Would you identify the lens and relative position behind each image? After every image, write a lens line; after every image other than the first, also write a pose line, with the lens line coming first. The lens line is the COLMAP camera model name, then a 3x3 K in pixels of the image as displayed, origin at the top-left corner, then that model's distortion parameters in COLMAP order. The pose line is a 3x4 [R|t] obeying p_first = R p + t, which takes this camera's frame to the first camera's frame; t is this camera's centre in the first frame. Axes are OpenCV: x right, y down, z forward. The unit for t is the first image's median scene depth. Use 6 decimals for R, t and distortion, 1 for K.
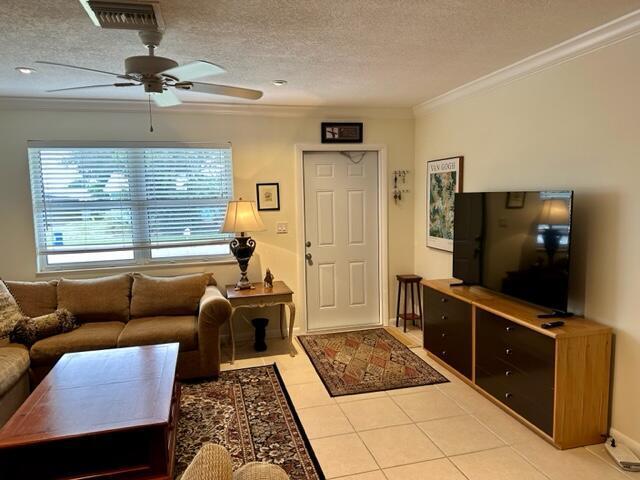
lens RADIAL K [[450.3, 0, 314.8], [0, 450.3, 240.7], [0, 0, 1]] dist [0.027612, -0.037276]
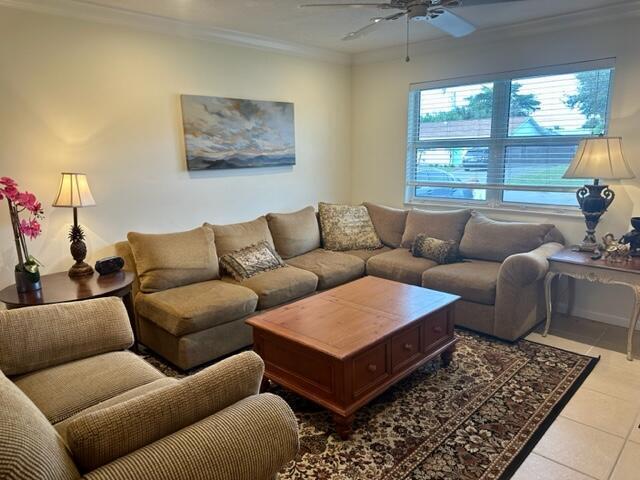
lens RADIAL K [[450.3, 0, 314.7], [0, 450.3, 243.0], [0, 0, 1]] dist [0.027612, -0.037276]
pose [[0.497975, 0.185336, -0.847155, 0.288096], [-0.073876, 0.982410, 0.171501, -0.008595], [0.864039, -0.022819, 0.502908, 0.228418]]
